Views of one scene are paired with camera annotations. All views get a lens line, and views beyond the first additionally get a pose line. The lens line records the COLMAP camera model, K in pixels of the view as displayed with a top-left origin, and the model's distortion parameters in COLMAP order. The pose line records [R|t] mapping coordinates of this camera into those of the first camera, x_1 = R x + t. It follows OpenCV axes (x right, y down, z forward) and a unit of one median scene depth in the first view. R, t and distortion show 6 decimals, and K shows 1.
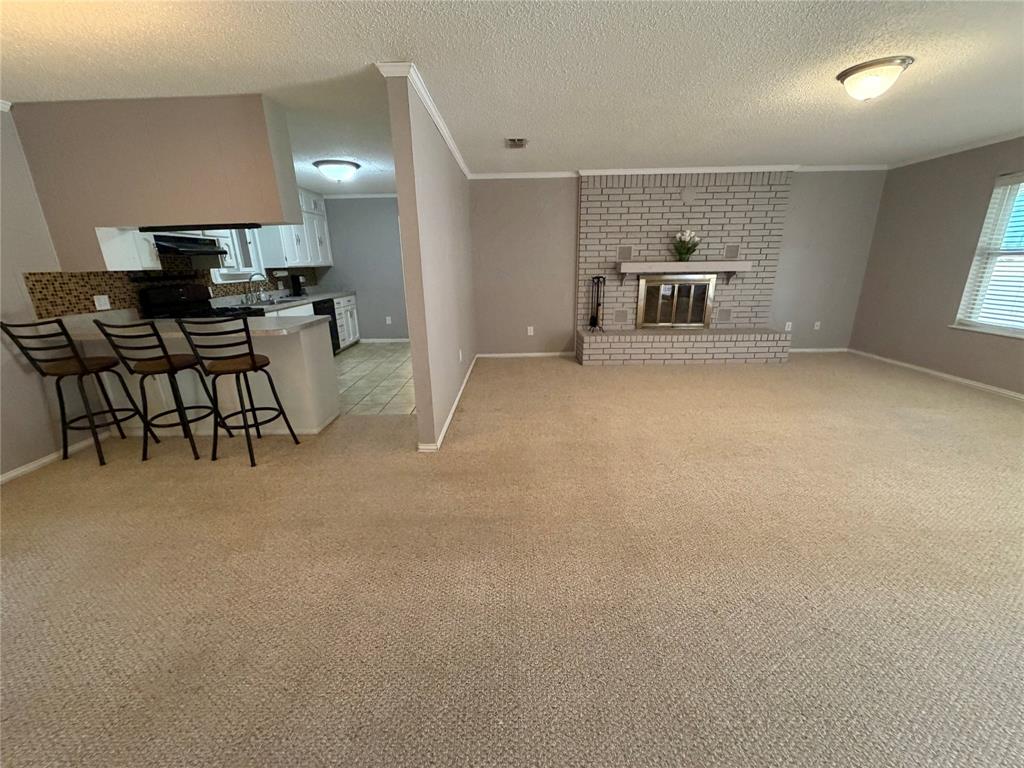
lens RADIAL K [[408.7, 0, 507.3], [0, 408.7, 384.4], [0, 0, 1]] dist [-0.002215, -0.000176]
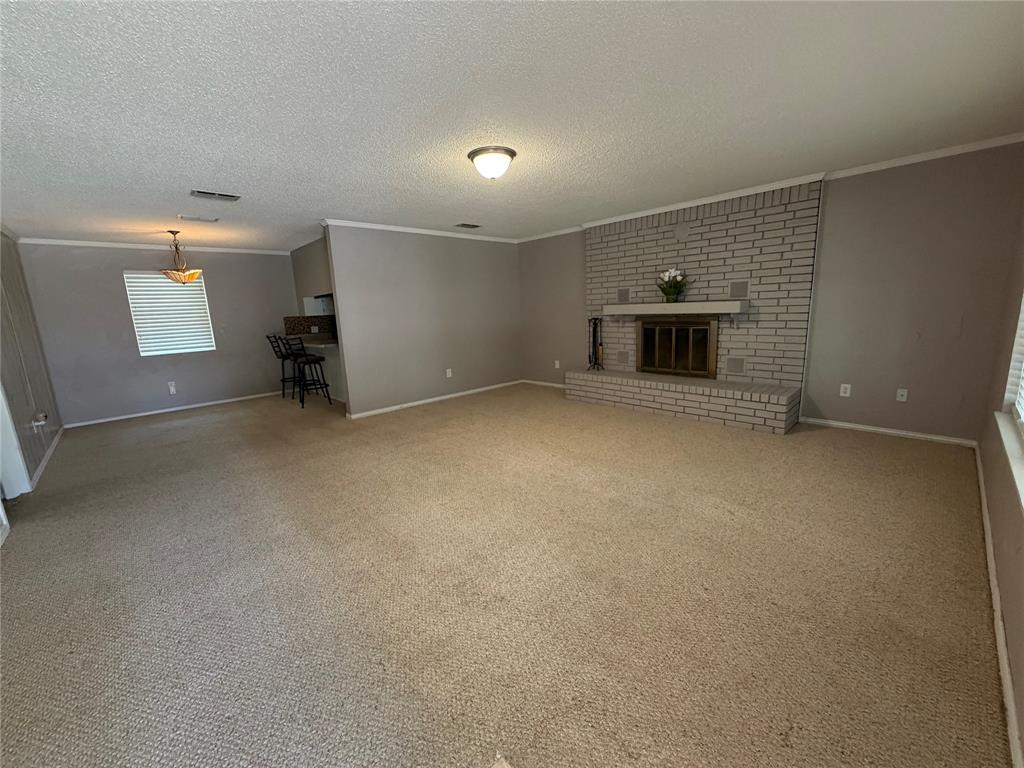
lens RADIAL K [[415.7, 0, 512.0], [0, 415.7, 384.0], [0, 0, 1]] dist [0.000418, -0.000017]
pose [[0.701663, 0.119457, -0.702424, 0.876495], [-0.175585, 0.984432, -0.007978, -0.052949], [0.690535, 0.128933, 0.711714, 0.118737]]
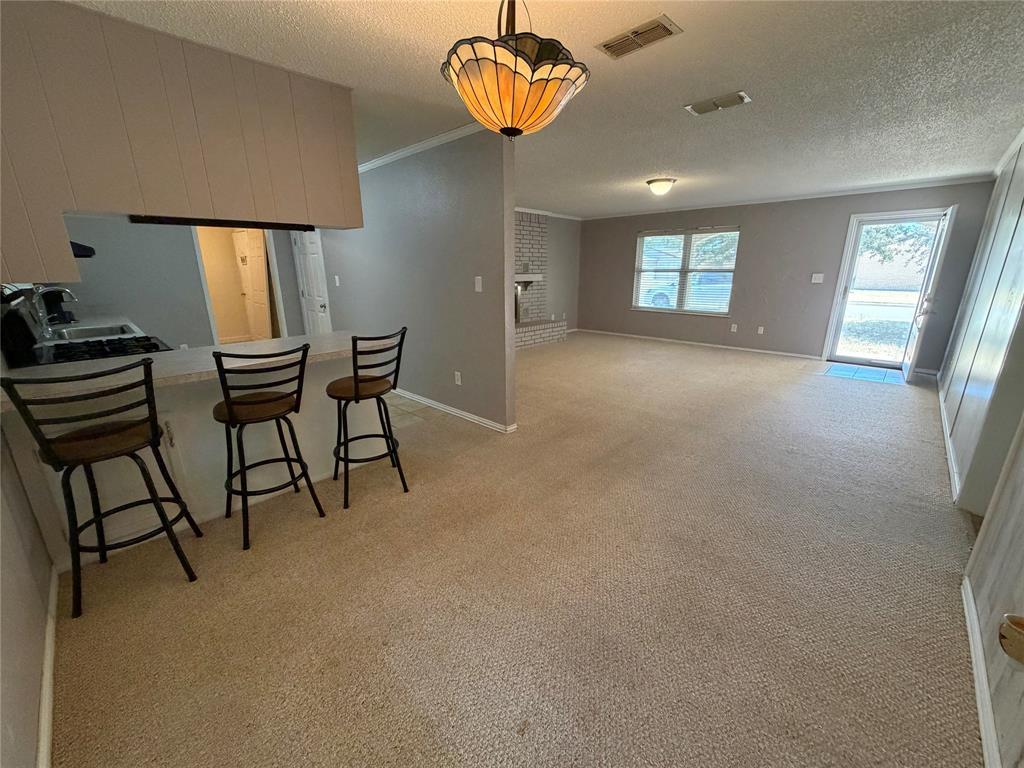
lens RADIAL K [[408.7, 0, 507.3], [0, 408.7, 384.4], [0, 0, 1]] dist [-0.002215, -0.000176]
pose [[0.688528, -0.181808, 0.702050, -0.580042], [0.201230, 0.977948, 0.055901, -0.022318], [-0.696732, 0.102784, 0.709930, 0.088901]]
